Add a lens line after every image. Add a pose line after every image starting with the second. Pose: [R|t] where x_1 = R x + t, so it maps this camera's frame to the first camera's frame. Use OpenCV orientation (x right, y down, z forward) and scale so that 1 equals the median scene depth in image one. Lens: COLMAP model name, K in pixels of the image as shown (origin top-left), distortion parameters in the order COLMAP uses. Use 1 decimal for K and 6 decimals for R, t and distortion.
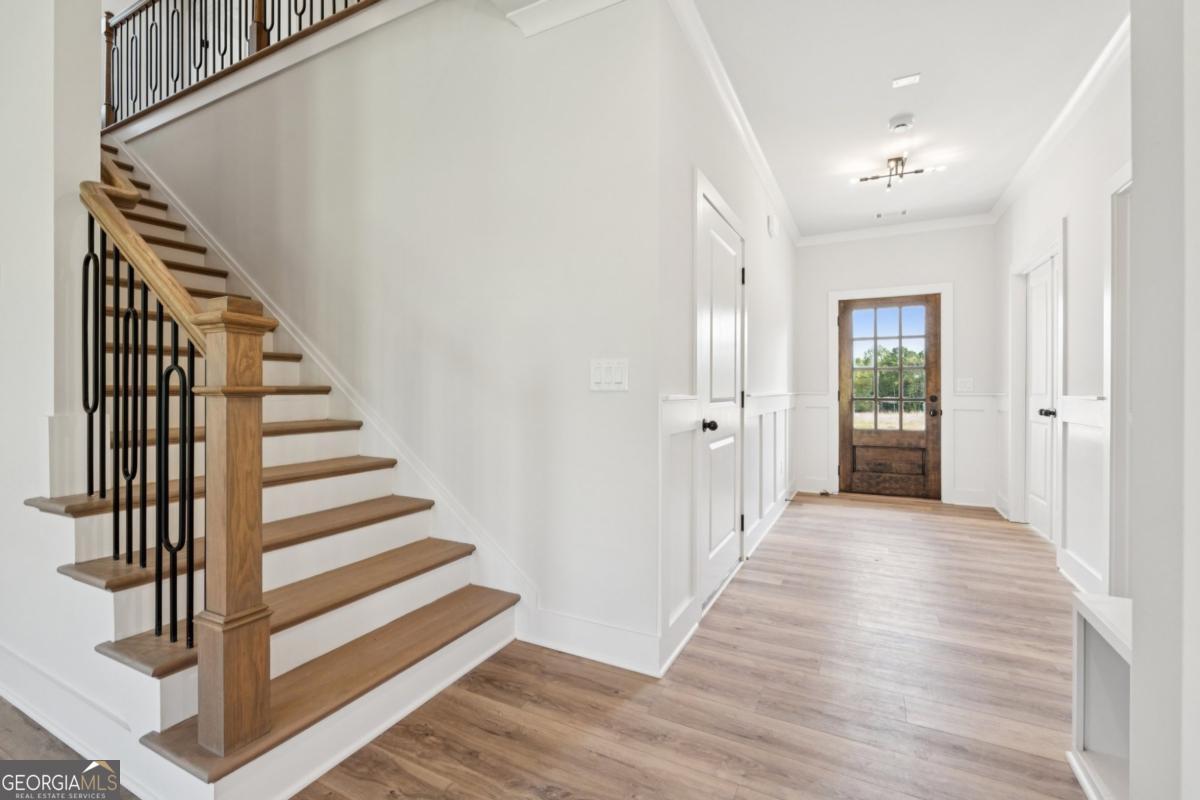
lens RADIAL K [[522.3, 0, 598.3], [0, 522.3, 392.2], [0, 0, 1]] dist [-0.003614, -0.000021]
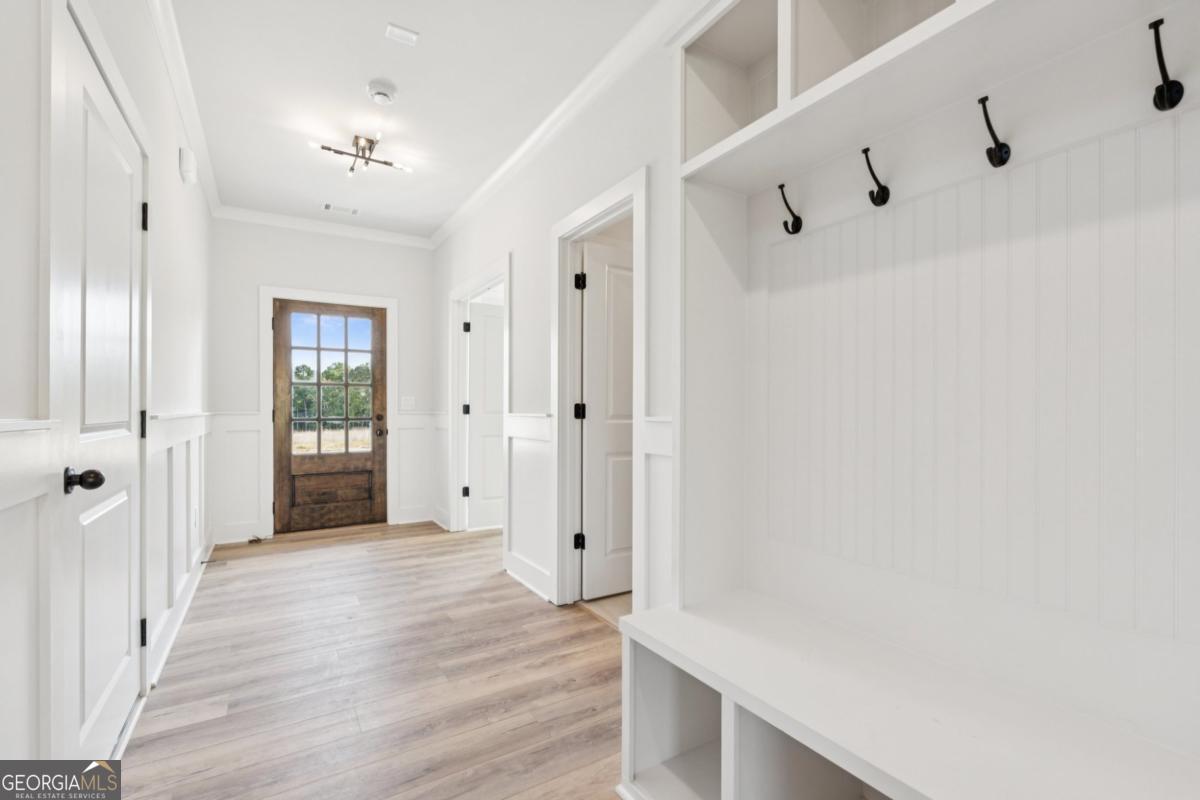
lens RADIAL K [[522.3, 0, 596.2], [0, 522.3, 407.8], [0, 0, 1]] dist [-0.003614, -0.000021]
pose [[0.506180, 0.000559, 0.862427, 0.019818], [0.004961, 0.999981, -0.003560, -0.000086], [-0.862413, 0.006080, 0.506168, 0.190370]]
